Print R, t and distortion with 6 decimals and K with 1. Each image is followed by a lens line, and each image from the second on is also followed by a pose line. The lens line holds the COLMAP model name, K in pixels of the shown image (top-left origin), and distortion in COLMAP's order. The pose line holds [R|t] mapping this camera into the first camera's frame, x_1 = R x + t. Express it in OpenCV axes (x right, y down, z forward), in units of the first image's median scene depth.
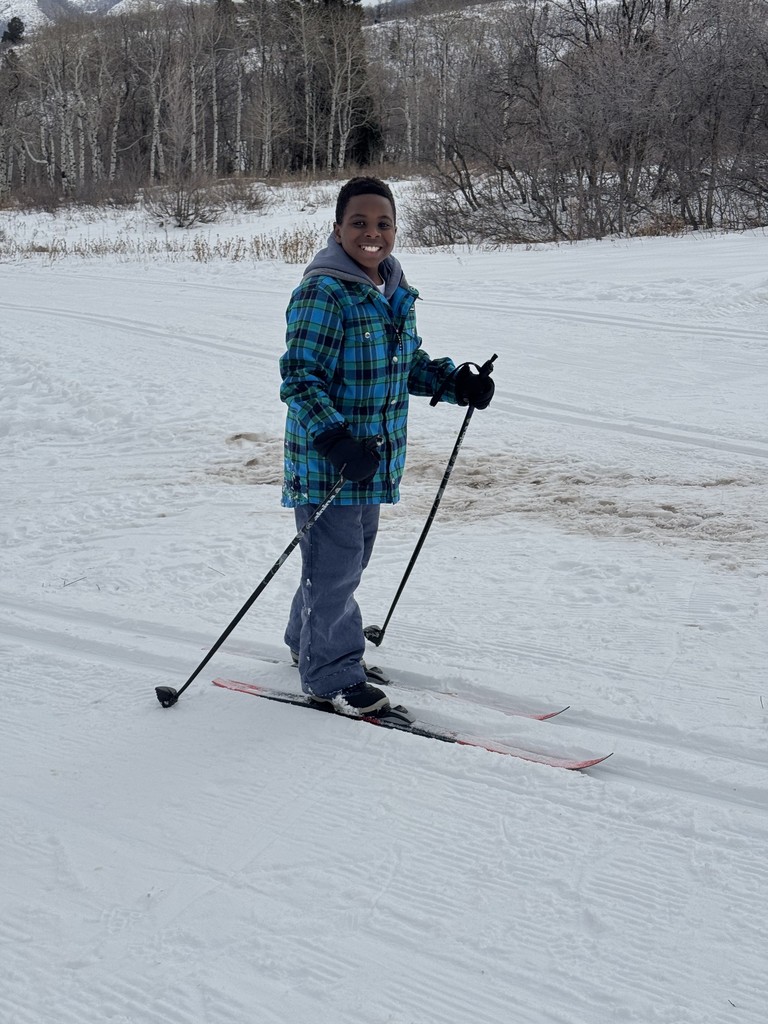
lens RADIAL K [[1386.5, 0, 384.0], [0, 1386.5, 512.0], [0, 0, 1]] dist [0.199613, -0.405655]
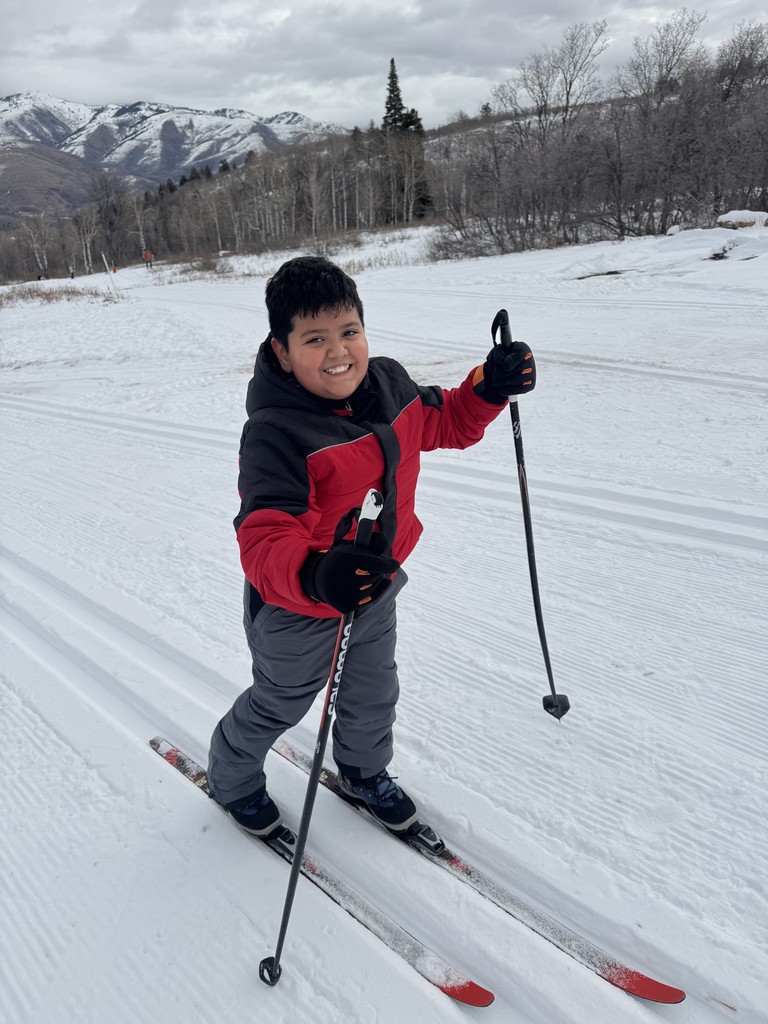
lens RADIAL K [[741.1, 0, 384.0], [0, 741.1, 512.0], [0, 0, 1]] dist [0.055927, -0.052493]
pose [[0.991669, -0.013374, -0.128120, 0.082661], [0.030042, 0.991181, 0.129063, 0.016658], [0.125264, -0.131837, 0.983325, -0.063172]]
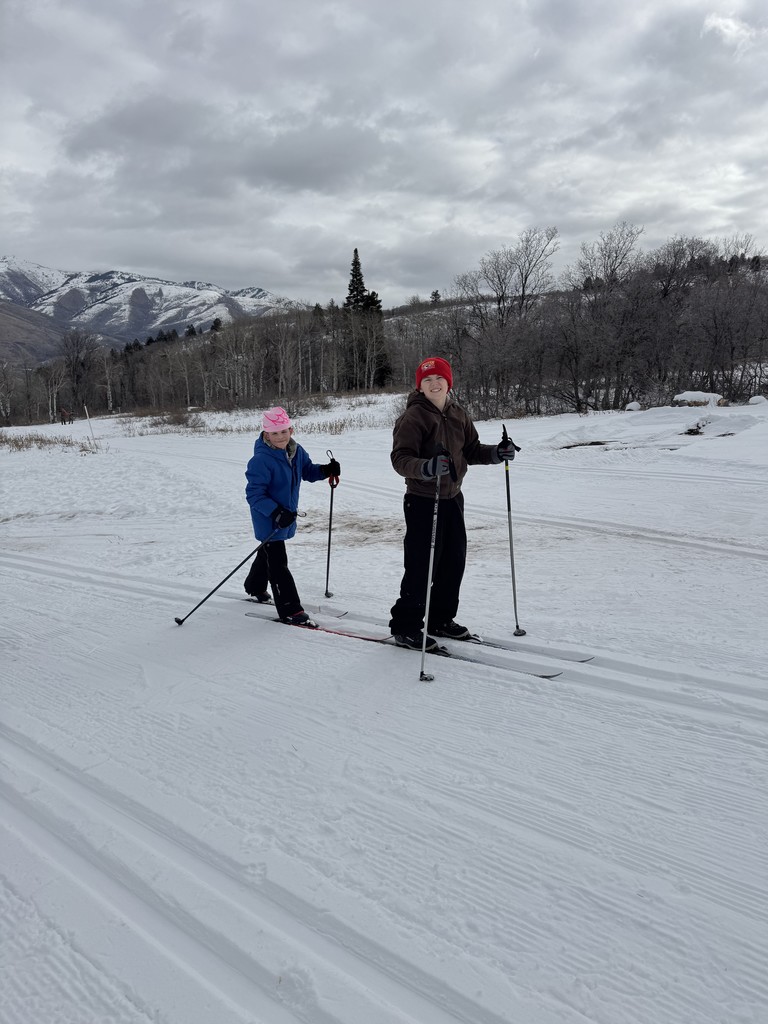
lens RADIAL K [[706.8, 0, 391.0], [0, 706.8, 527.8], [0, 0, 1]] dist [0.165330, -0.282809]
pose [[0.999501, -0.013201, -0.028699, 0.035960], [0.011902, 0.998918, -0.044959, 0.007447], [0.029262, 0.044595, 0.998577, -0.038279]]
